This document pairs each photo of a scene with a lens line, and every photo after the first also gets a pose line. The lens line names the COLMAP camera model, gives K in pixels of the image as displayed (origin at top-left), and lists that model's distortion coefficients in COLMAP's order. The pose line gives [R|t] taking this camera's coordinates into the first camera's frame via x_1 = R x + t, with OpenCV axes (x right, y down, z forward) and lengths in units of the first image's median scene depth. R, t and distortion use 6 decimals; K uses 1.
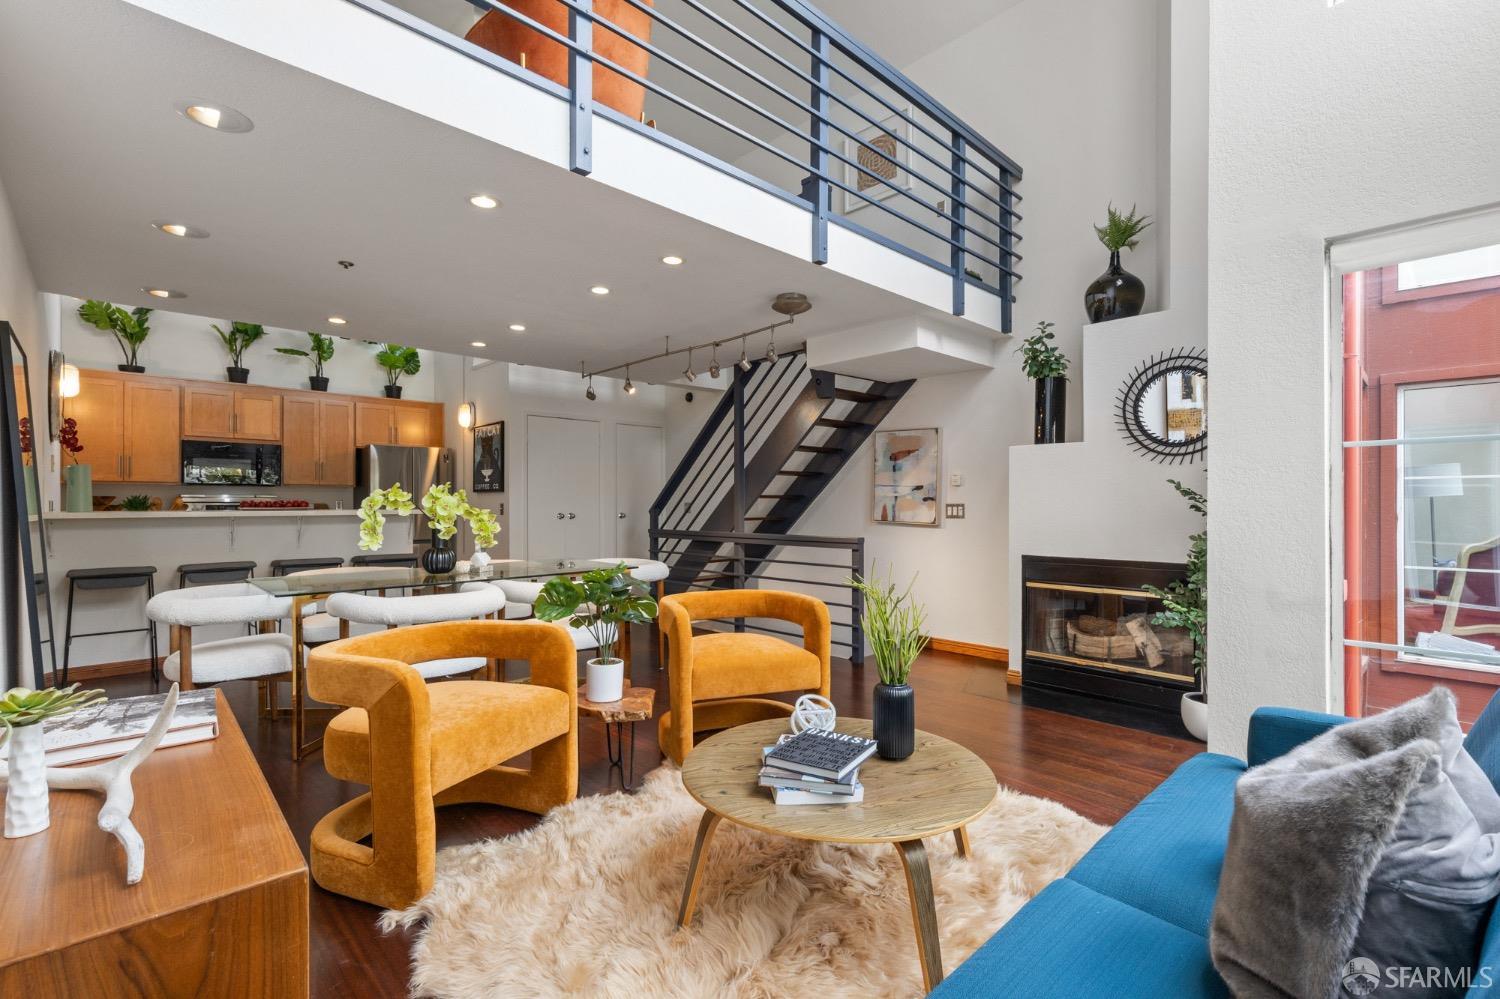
lens RADIAL K [[673.8, 0, 757.6], [0, 673.8, 500.3], [0, 0, 1]] dist [0.007963, -0.000496]
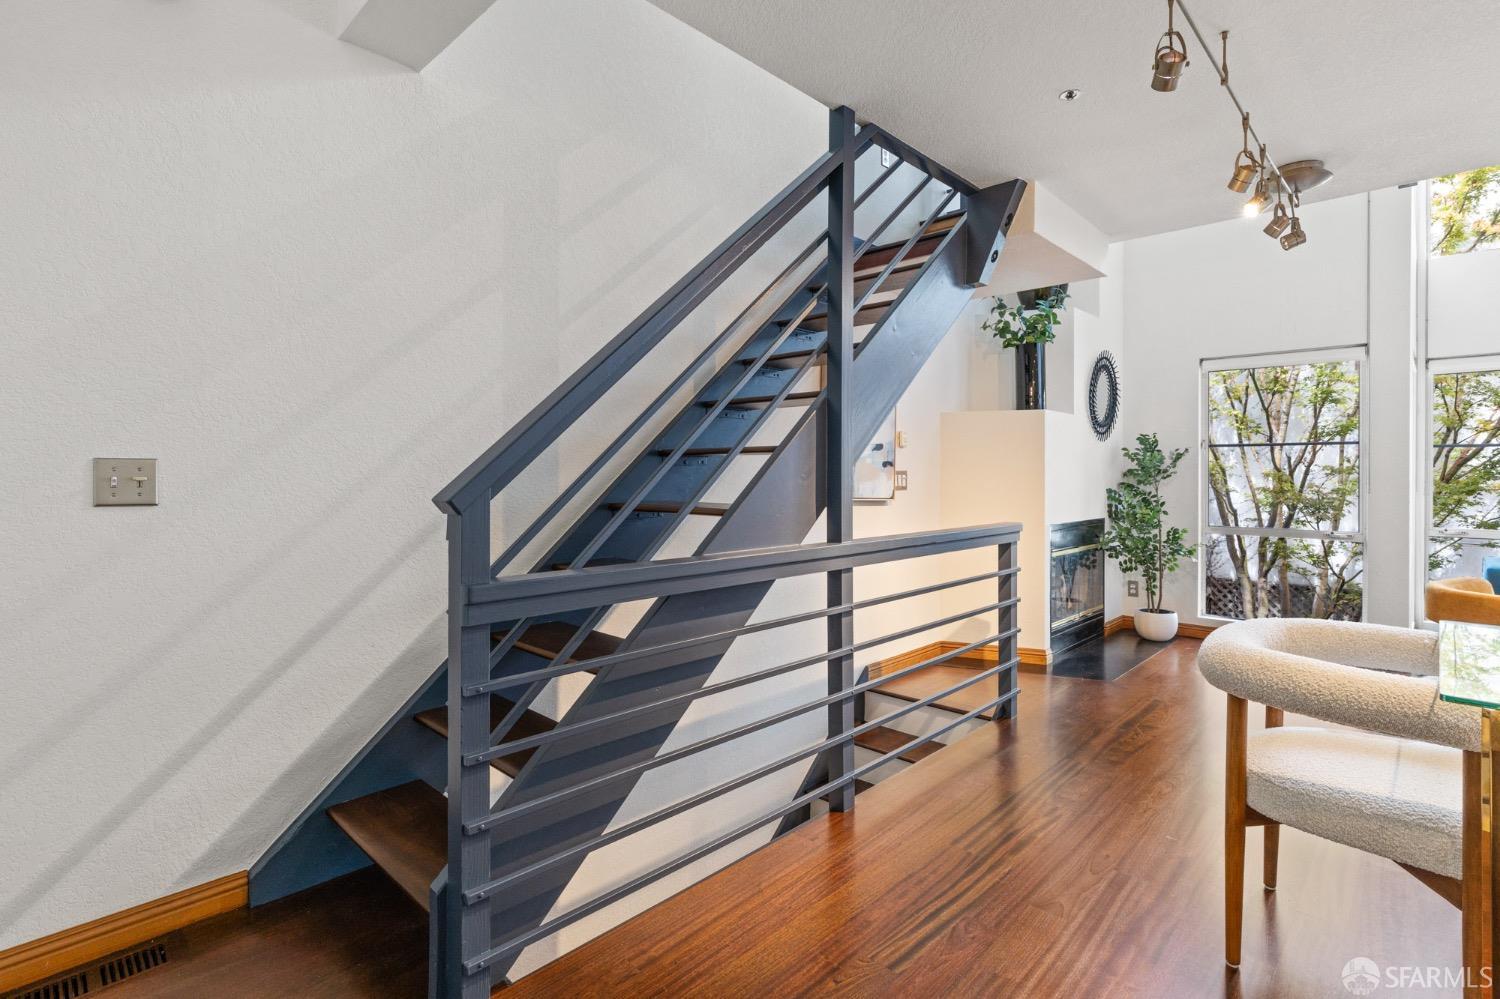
lens RADIAL K [[728.1, 0, 750.6], [0, 728.1, 478.9], [0, 0, 1]] dist [0.003467, 0.000497]
pose [[-0.040617, -0.006593, 0.999153, -0.486568], [-0.010278, 0.999928, 0.006181, 0.010300], [-0.999122, -0.010018, -0.040682, 1.146834]]
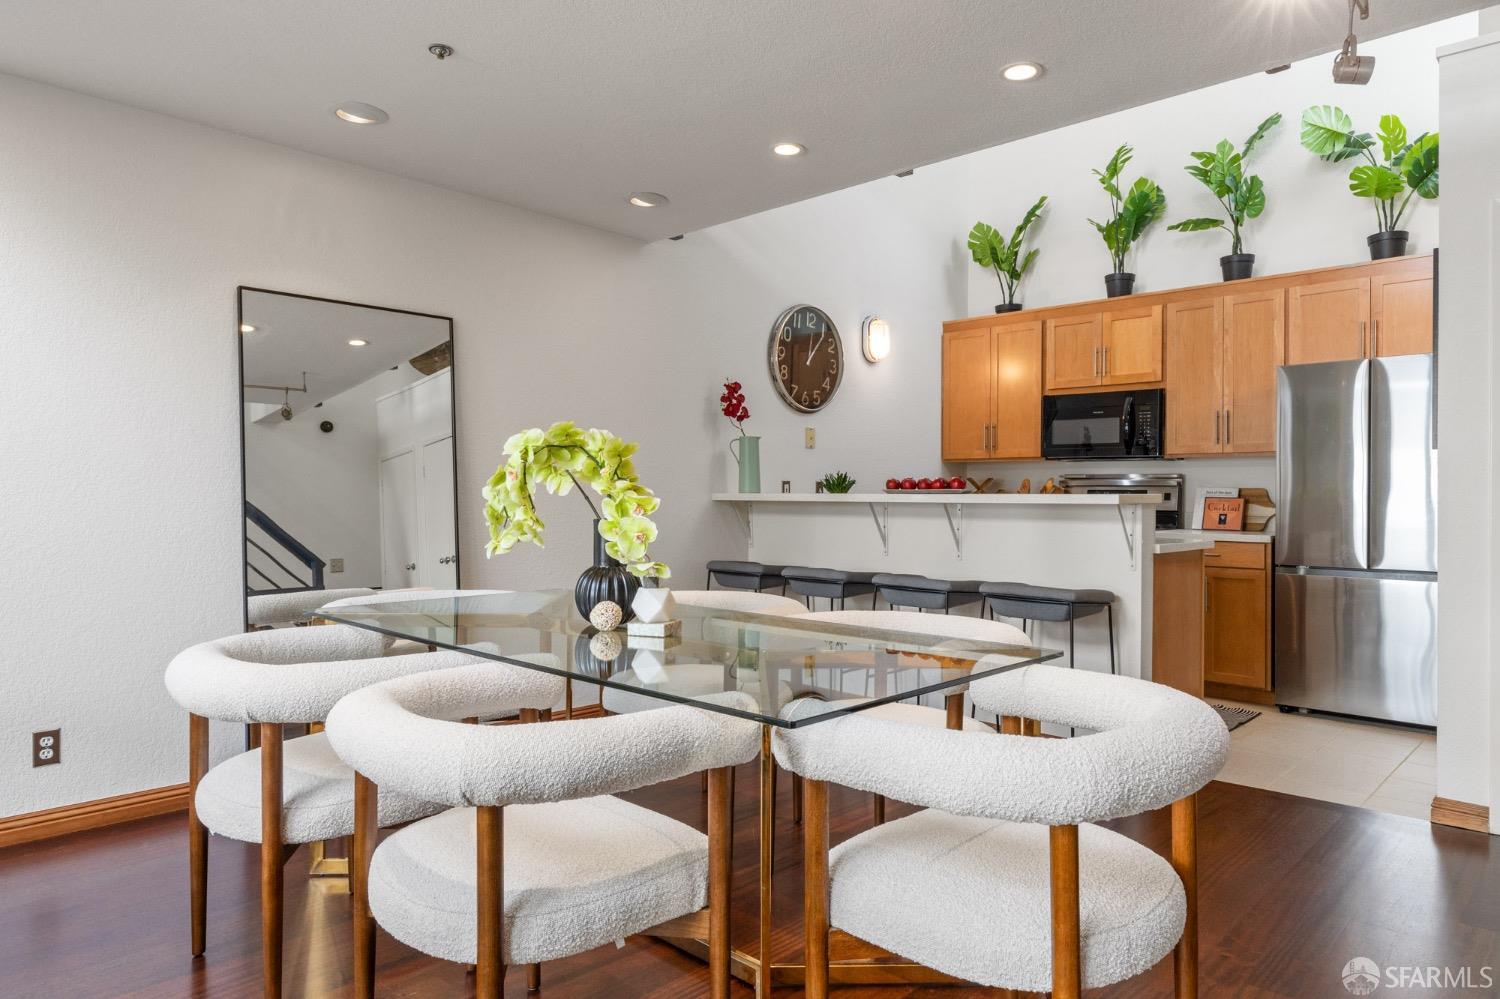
lens RADIAL K [[931.6, 0, 751.2], [0, 931.6, 496.8], [0, 0, 1]] dist [-0.000706, -0.000582]
pose [[0.034927, 0.002602, -0.999386, 0.116912], [-0.003687, 0.999990, 0.002475, 0.015439], [0.999383, 0.003598, 0.034937, 0.770302]]
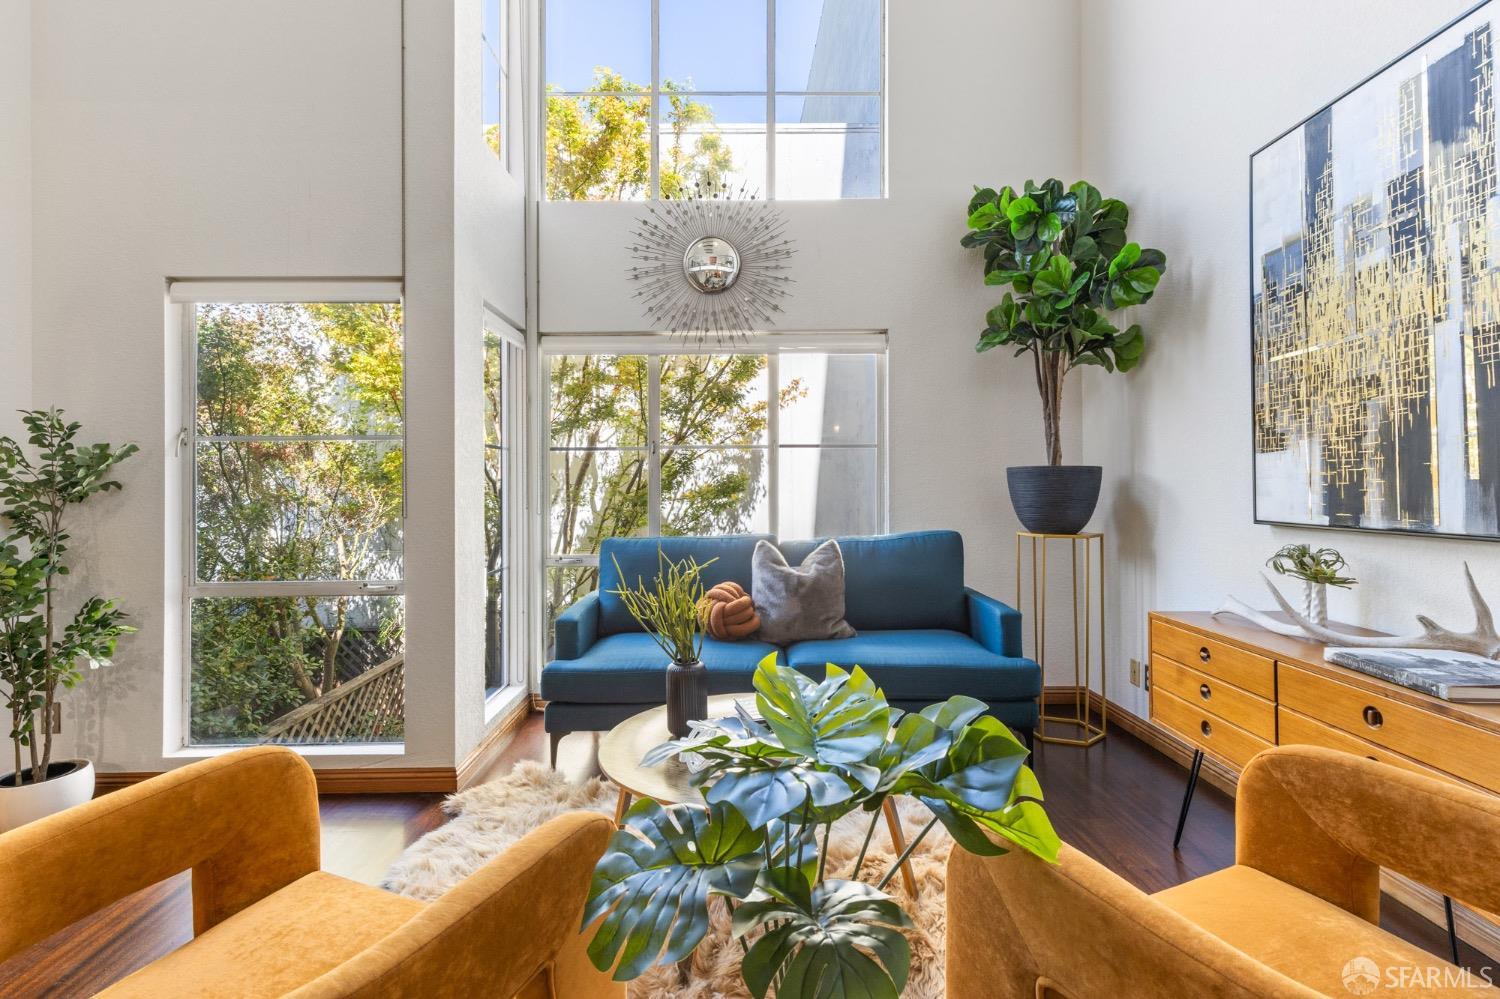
lens RADIAL K [[699.4, 0, 742.3], [0, 699.4, 479.1], [0, 0, 1]] dist [0.018299, -0.000929]
pose [[-0.726051, 0.011527, 0.687544, -0.200275], [0.004618, 0.999919, -0.011887, 0.004341], [-0.687625, -0.005455, -0.726045, 0.612888]]
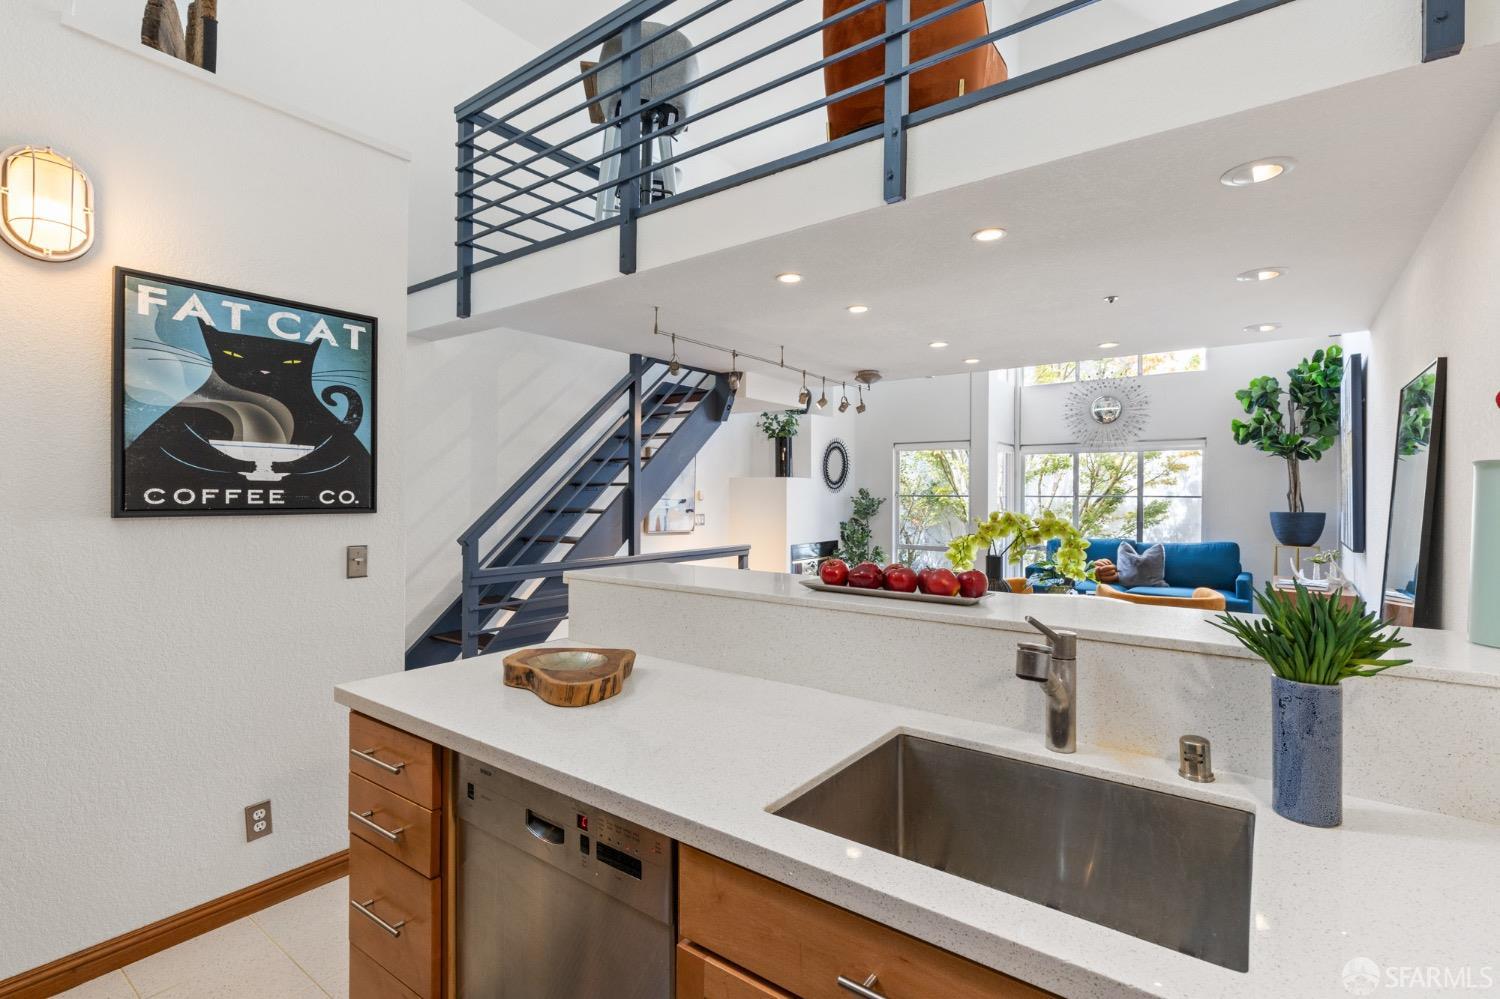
lens RADIAL K [[698.3, 0, 747.4], [0, 698.3, 492.8], [0, 0, 1]] dist [0.000220, -0.000247]
pose [[-0.160705, 0.003765, 0.986995, -0.978129], [-0.010642, 0.999928, -0.005547, -0.027589], [-0.986945, -0.011395, -0.160653, 1.074355]]
